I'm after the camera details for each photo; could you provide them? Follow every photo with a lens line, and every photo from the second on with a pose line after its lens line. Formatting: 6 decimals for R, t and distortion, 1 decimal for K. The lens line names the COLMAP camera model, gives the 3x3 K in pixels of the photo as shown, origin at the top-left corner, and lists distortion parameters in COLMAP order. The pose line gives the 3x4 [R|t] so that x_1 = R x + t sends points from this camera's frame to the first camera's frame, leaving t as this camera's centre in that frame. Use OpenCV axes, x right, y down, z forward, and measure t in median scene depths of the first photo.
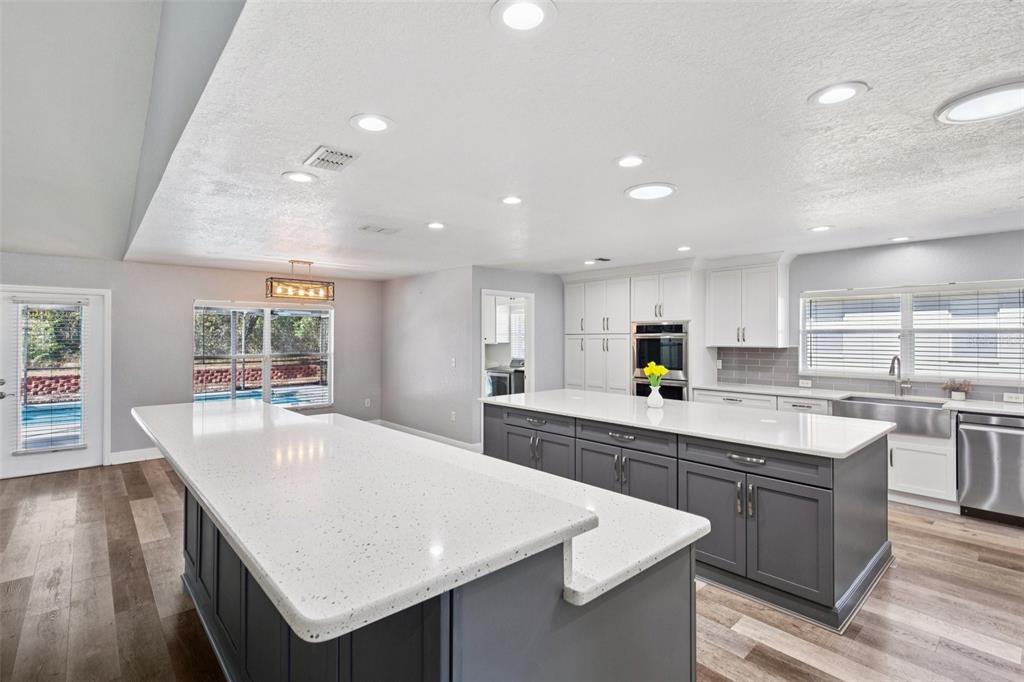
lens RADIAL K [[471.3, 0, 508.0], [0, 471.3, 336.9], [0, 0, 1]] dist [-0.003121, 0.001001]
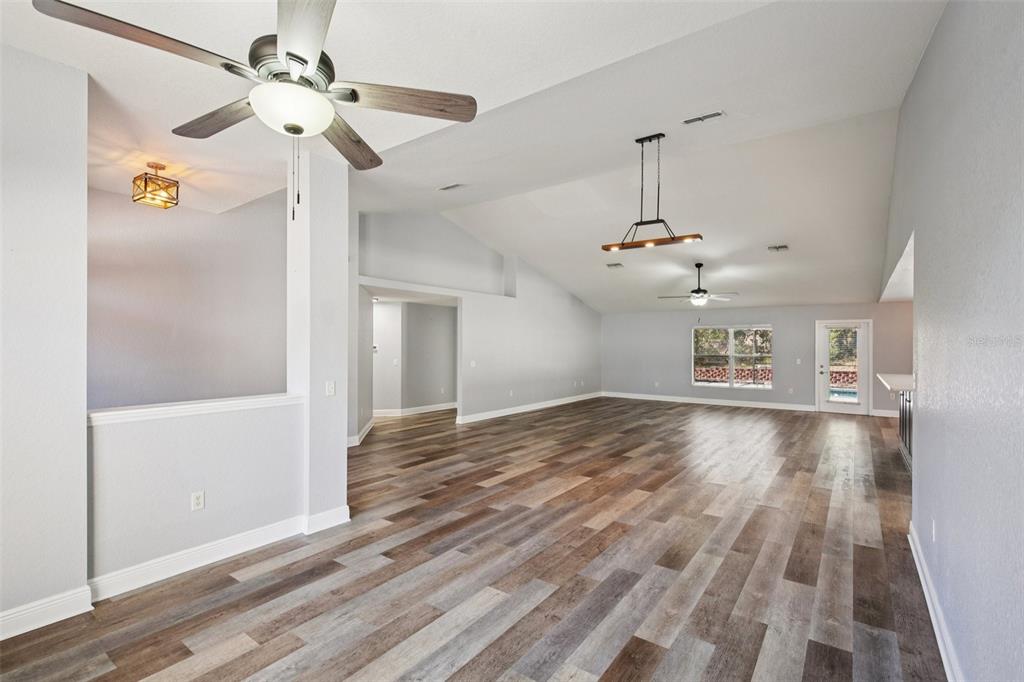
lens RADIAL K [[471.3, 0, 515.9], [0, 471.3, 344.8], [0, 0, 1]] dist [-0.003121, 0.001001]
pose [[0.209477, 0.005475, -0.977798, 0.592060], [0.000427, 0.999984, 0.005690, -0.012843], [0.977813, -0.001610, 0.209471, -0.670671]]
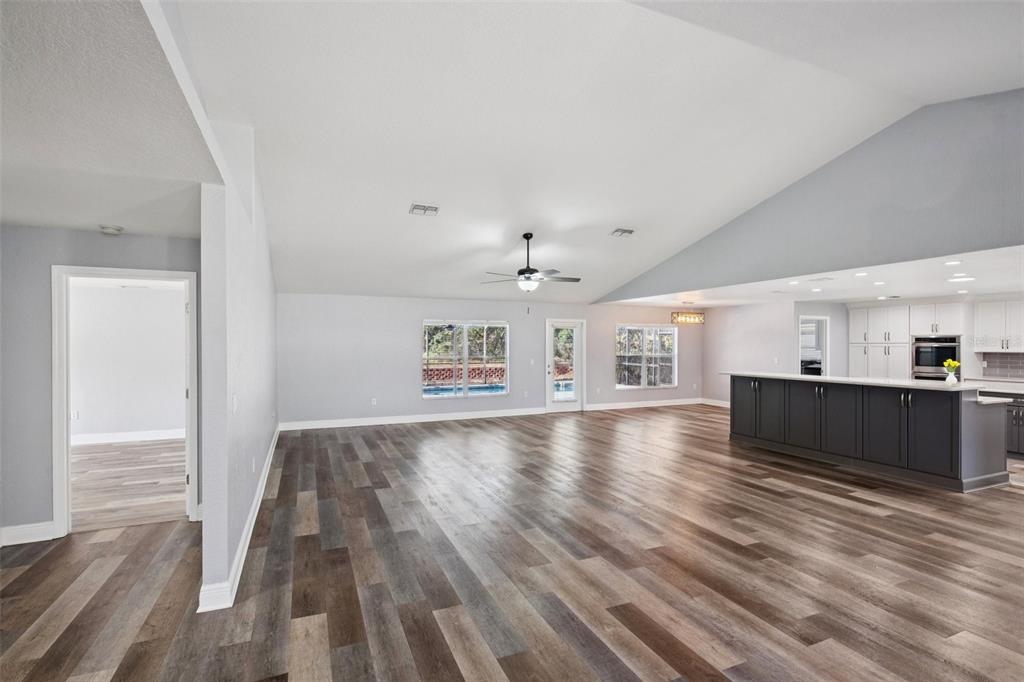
lens RADIAL K [[471.3, 0, 507.0], [0, 471.3, 344.4], [0, 0, 1]] dist [-0.003121, 0.001001]
pose [[0.948363, 0.002917, -0.317174, -0.492617], [-0.001434, 0.999987, 0.004910, -0.008109], [0.317184, -0.004202, 0.948355, -0.852699]]
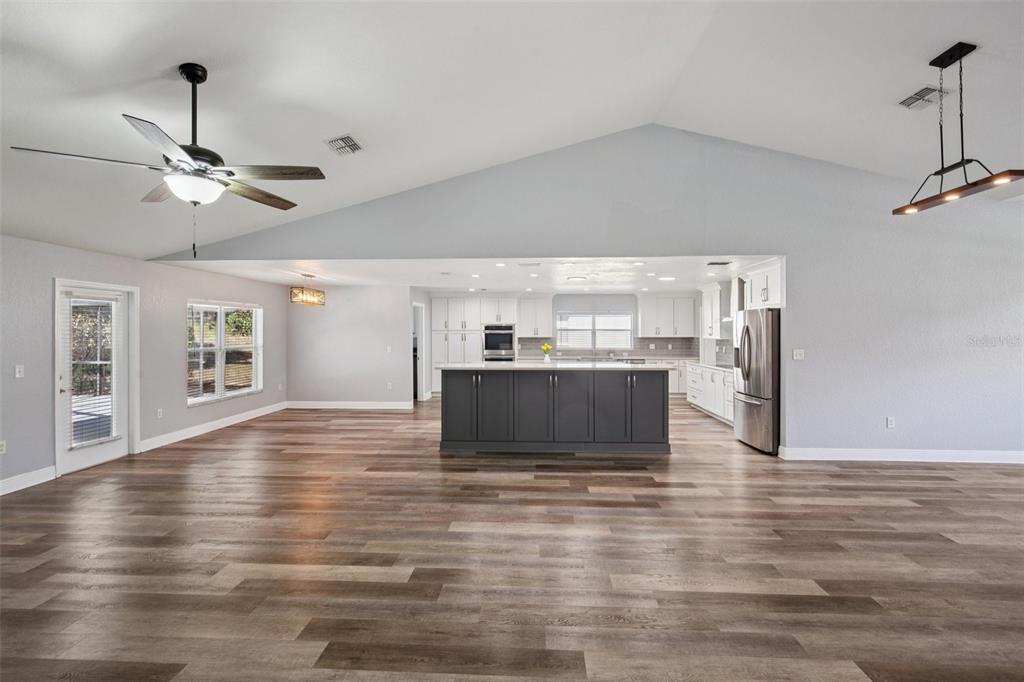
lens RADIAL K [[471.3, 0, 507.6], [0, 471.3, 327.0], [0, 0, 1]] dist [-0.003121, 0.001001]
pose [[0.704982, 0.008578, 0.709174, -0.924481], [-0.002553, 0.999951, -0.009557, -0.002918], [-0.709221, 0.004927, 0.704969, -0.308129]]
